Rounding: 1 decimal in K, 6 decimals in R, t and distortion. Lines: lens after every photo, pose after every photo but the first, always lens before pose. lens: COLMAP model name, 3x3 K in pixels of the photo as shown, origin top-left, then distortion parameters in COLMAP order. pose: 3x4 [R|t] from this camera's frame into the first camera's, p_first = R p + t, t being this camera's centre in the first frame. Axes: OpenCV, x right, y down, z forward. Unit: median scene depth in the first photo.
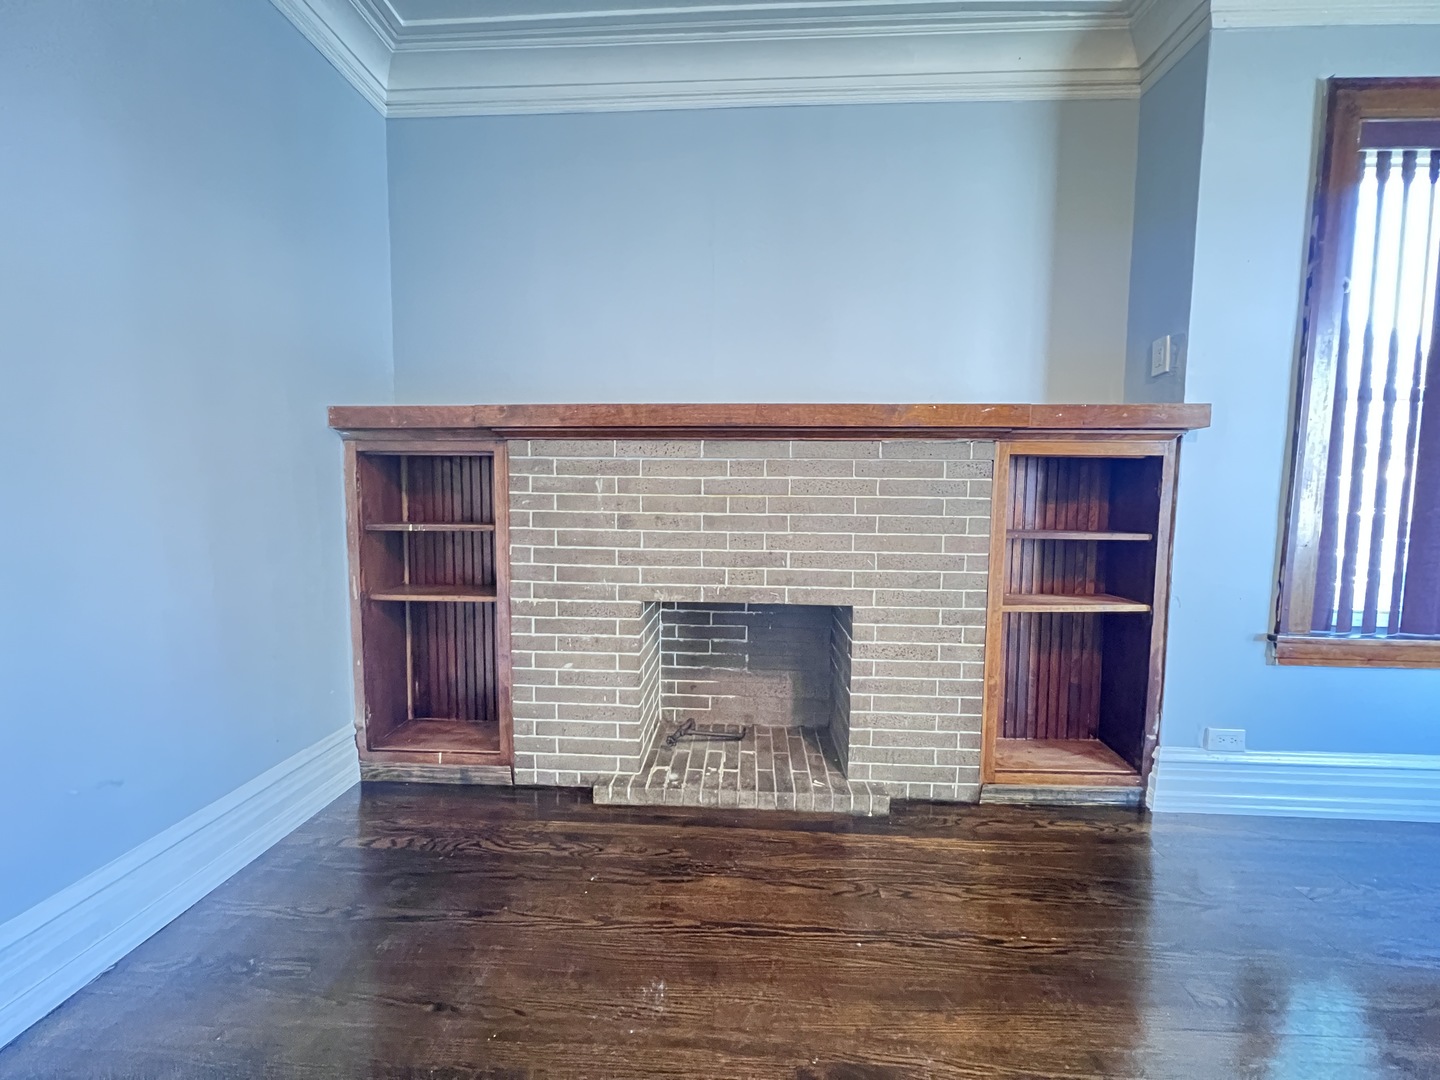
lens RADIAL K [[580.5, 0, 719.9], [0, 580.5, 532.7], [0, 0, 1]] dist [-0.004982, 0.001272]
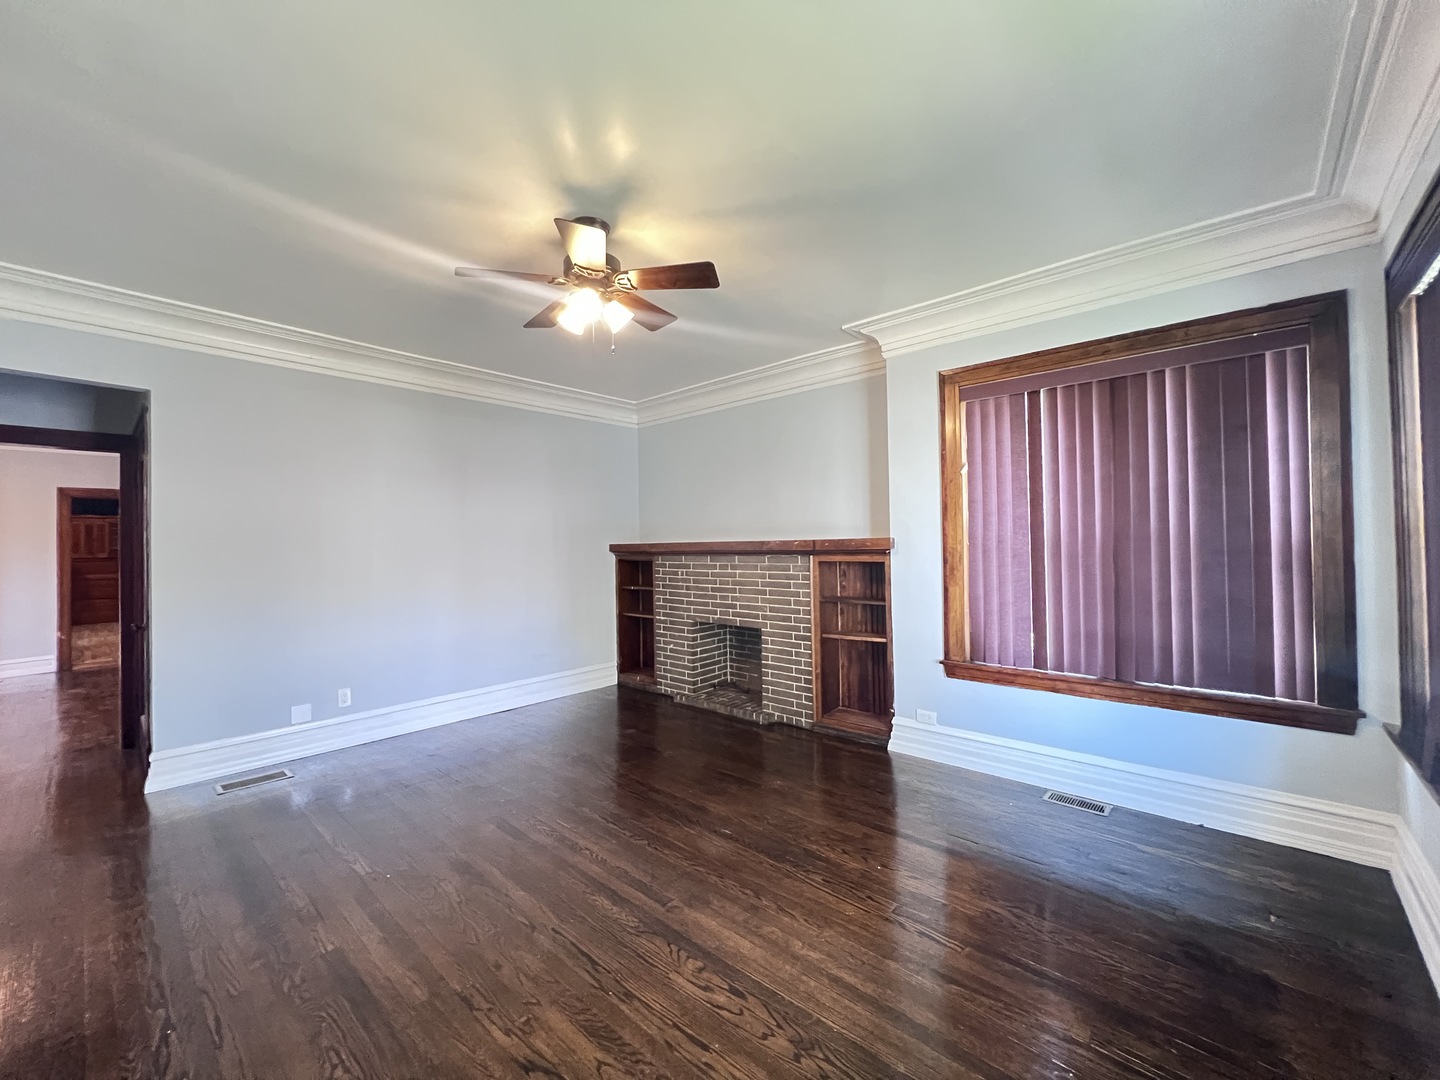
lens RADIAL K [[580.5, 0, 718.1], [0, 580.5, 534.2], [0, 0, 1]] dist [-0.004982, 0.001272]
pose [[0.776361, -0.030904, -0.629531, 1.511695], [-0.023807, 0.996647, -0.078286, -0.057192], [0.629839, 0.075765, 0.773021, -0.855141]]
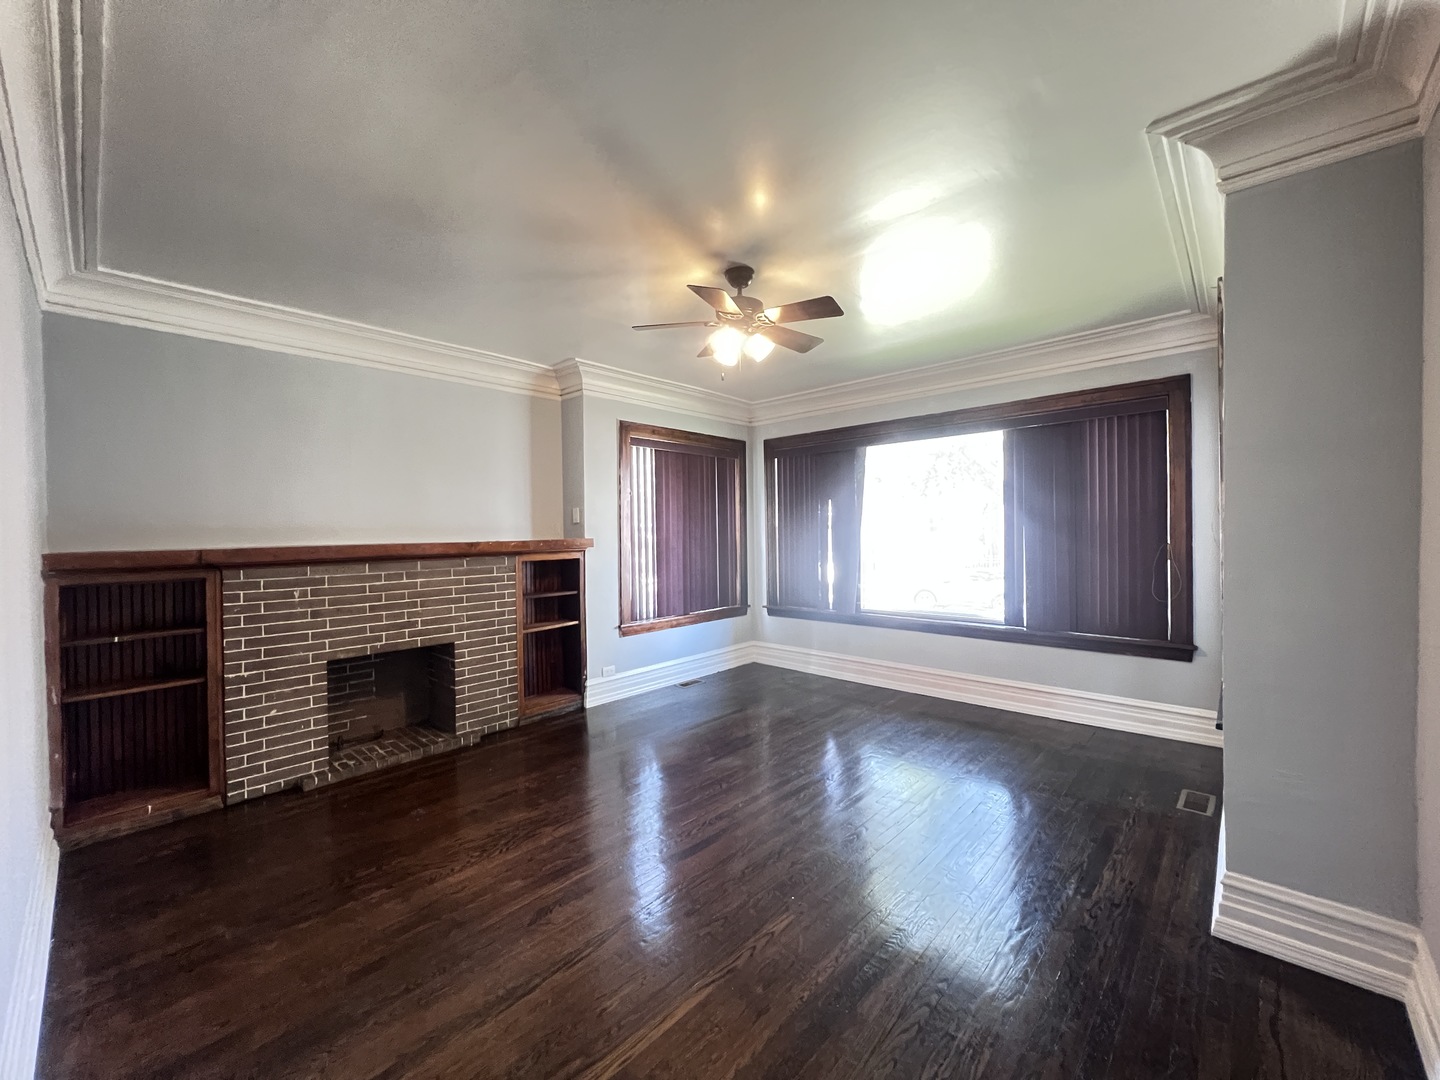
lens RADIAL K [[580.5, 0, 718.9], [0, 580.5, 533.6], [0, 0, 1]] dist [-0.004982, 0.001272]
pose [[0.640861, -0.023703, 0.767291, -0.692926], [0.078125, 0.996347, -0.034473, -0.102100], [-0.763672, 0.082037, 0.640372, -0.970009]]
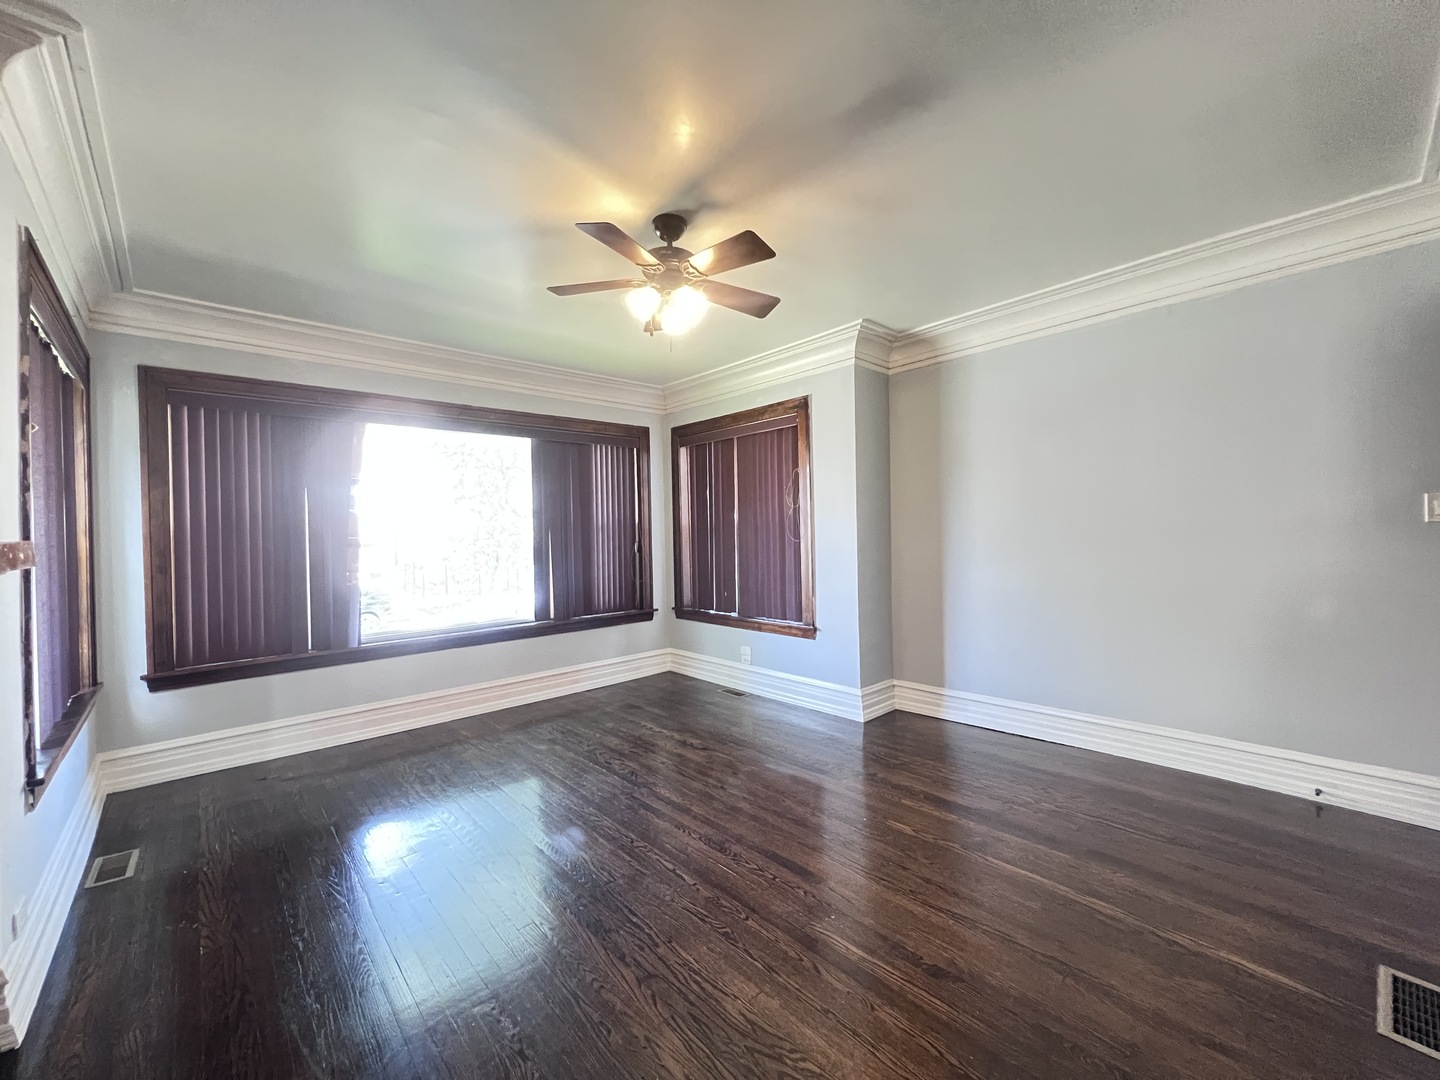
lens RADIAL K [[580.5, 0, 713.4], [0, 580.5, 536.5], [0, 0, 1]] dist [-0.004982, 0.001272]
pose [[-0.703855, -0.001305, 0.710343, -0.478232], [0.065276, 0.995648, 0.066509, -0.202551], [-0.707338, 0.093181, -0.700707, 0.809979]]
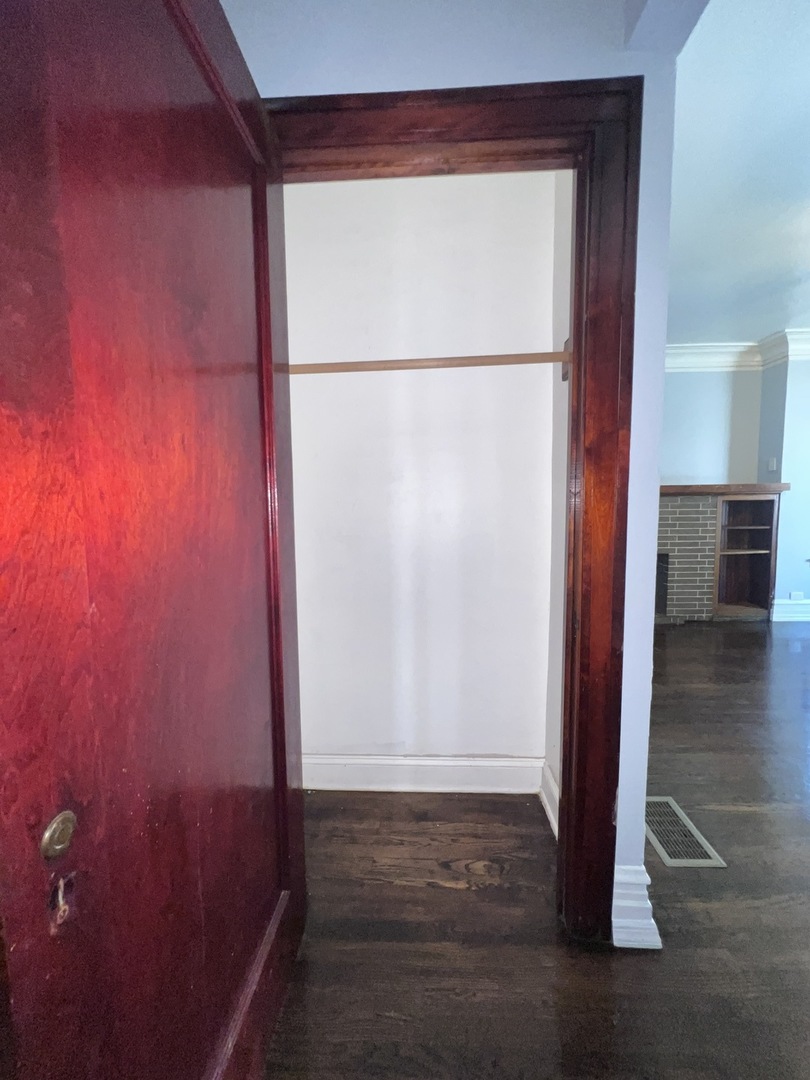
lens RADIAL K [[435.4, 0, 409.5], [0, 435.4, 536.3], [0, 0, 1]] dist [-0.004982, 0.001272]
pose [[0.999611, -0.024681, 0.012977, -1.084250], [0.024565, 0.999658, 0.008996, -0.010877], [-0.013195, -0.008674, 0.999875, -1.145410]]
